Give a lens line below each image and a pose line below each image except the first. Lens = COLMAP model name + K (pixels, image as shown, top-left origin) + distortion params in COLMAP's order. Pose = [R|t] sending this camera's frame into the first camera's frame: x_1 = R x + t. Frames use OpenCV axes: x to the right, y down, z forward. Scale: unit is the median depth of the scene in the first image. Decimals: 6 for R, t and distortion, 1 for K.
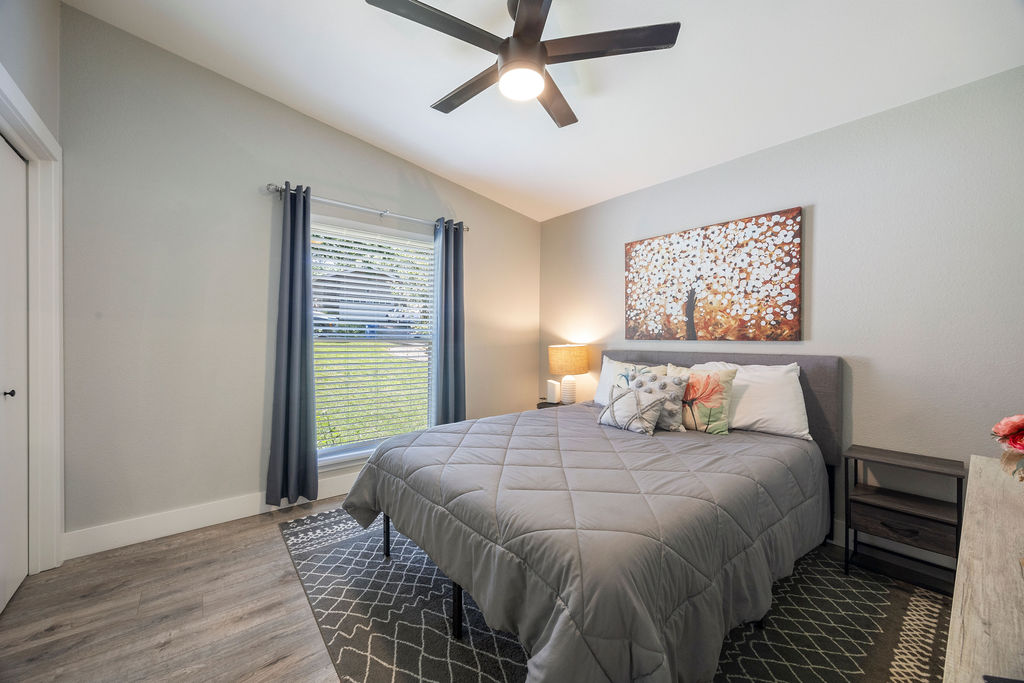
lens RADIAL K [[413.4, 0, 507.1], [0, 413.4, 342.6], [0, 0, 1]] dist [0.011286, 0.000072]
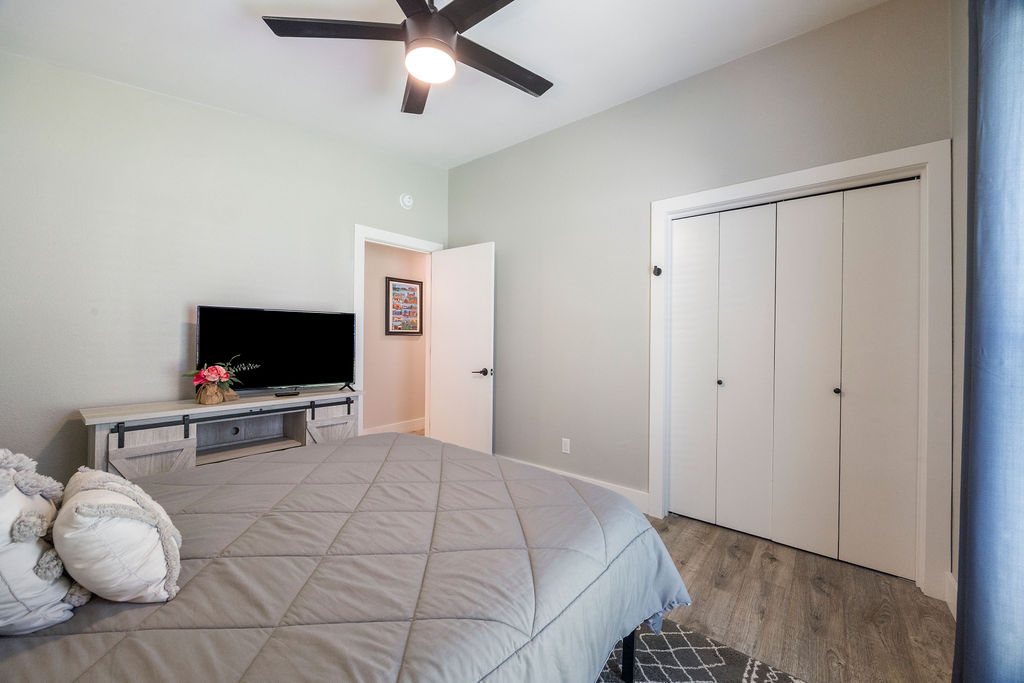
lens RADIAL K [[413.4, 0, 507.1], [0, 413.4, 342.6], [0, 0, 1]] dist [0.011286, 0.000072]
pose [[-0.979571, -0.019343, -0.200168, 0.035553], [-0.024095, 0.999482, 0.021330, -0.021625], [0.199652, 0.025717, -0.979529, 1.908192]]
